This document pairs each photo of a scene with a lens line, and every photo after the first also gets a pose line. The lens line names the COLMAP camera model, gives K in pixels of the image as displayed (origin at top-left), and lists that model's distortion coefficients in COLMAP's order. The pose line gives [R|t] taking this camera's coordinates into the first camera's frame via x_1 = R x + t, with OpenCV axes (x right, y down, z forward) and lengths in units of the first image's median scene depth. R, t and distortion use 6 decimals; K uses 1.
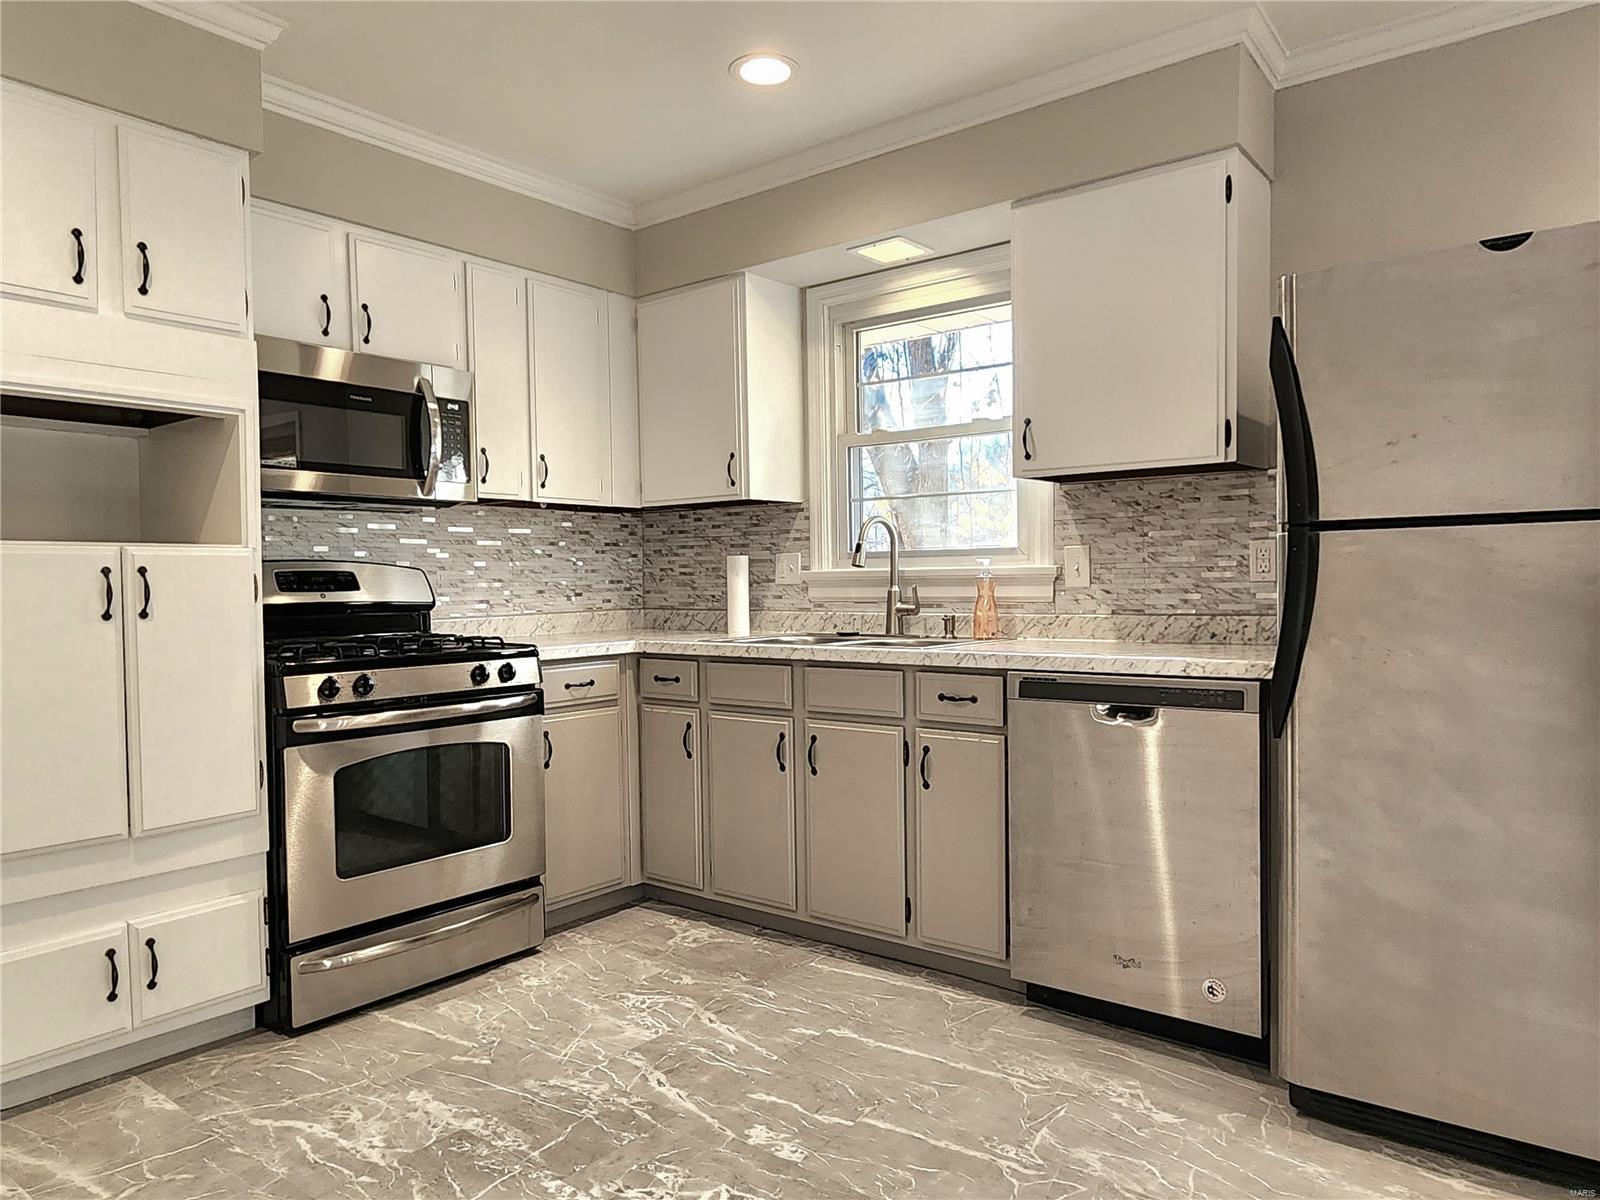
lens RADIAL K [[1049.5, 0, 797.6], [0, 1049.5, 609.1], [0, 0, 1]] dist [-0.004381, 0.000473]
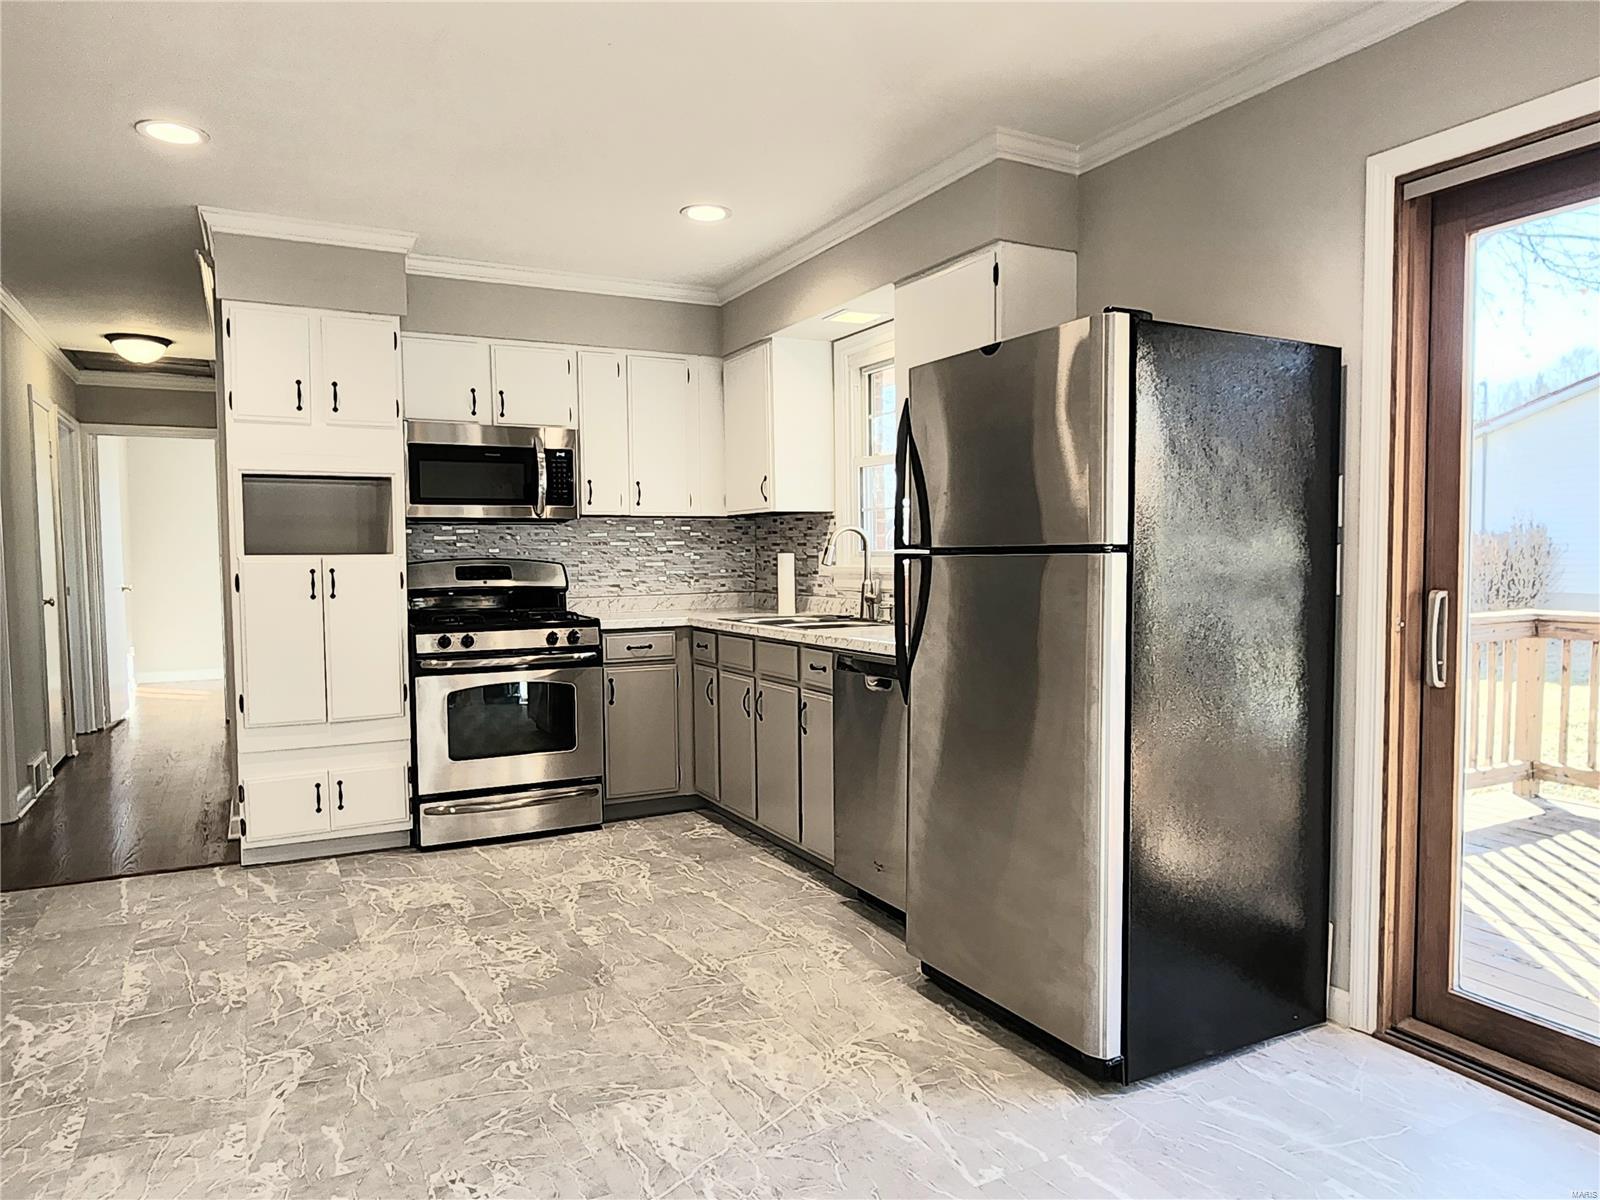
lens RADIAL K [[1049.5, 0, 802.2], [0, 1049.5, 608.6], [0, 0, 1]] dist [-0.004381, 0.000473]
pose [[0.912675, 0.024905, -0.407926, 0.620793], [-0.013202, 0.999417, 0.031478, -0.030011], [0.408472, -0.023343, 0.912472, -0.216209]]
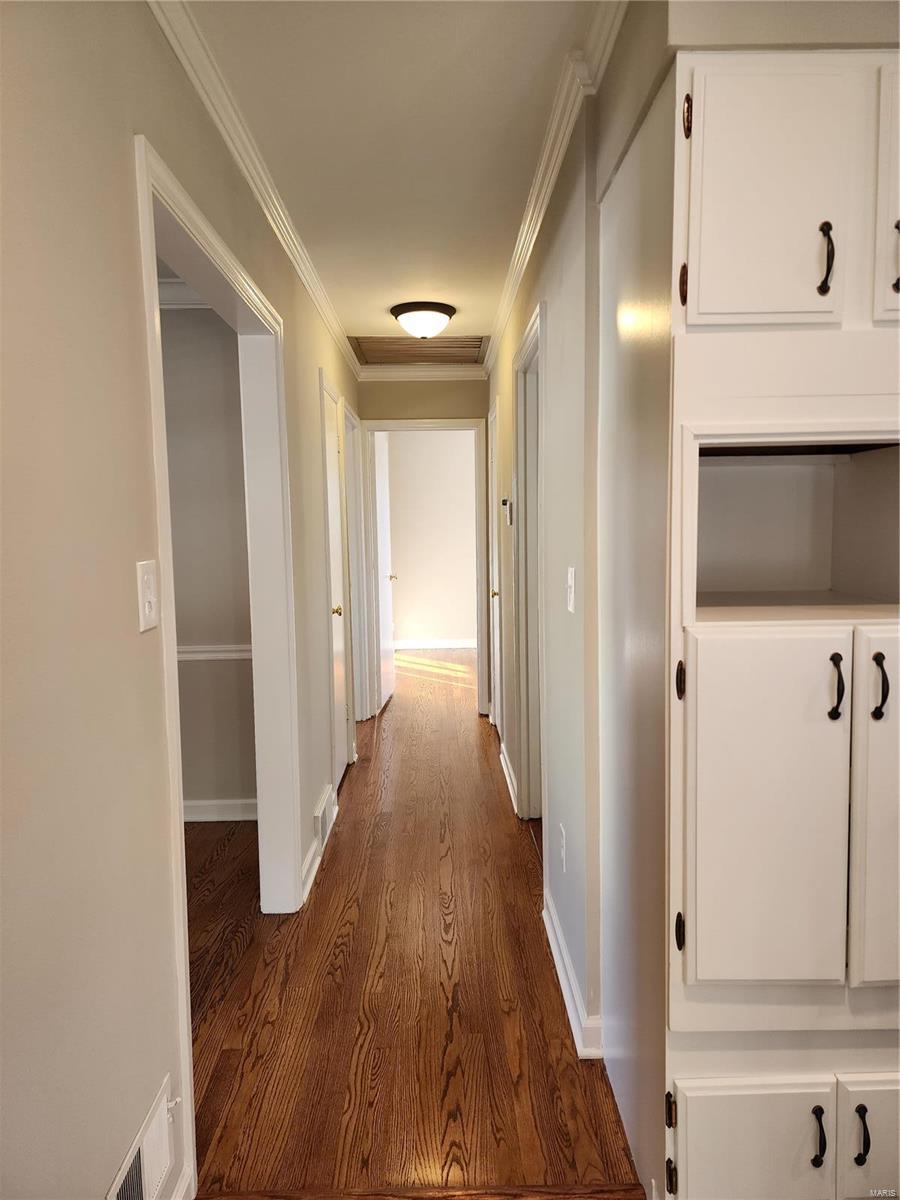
lens RADIAL K [[815.1, 0, 447.8], [0, 815.1, 602.3], [0, 0, 1]] dist [0.027845, -0.005292]
pose [[0.621478, 0.072537, -0.780066, -0.269948], [-0.014255, 0.996587, 0.081314, -0.093894], [0.783302, -0.039415, 0.620391, 0.286827]]
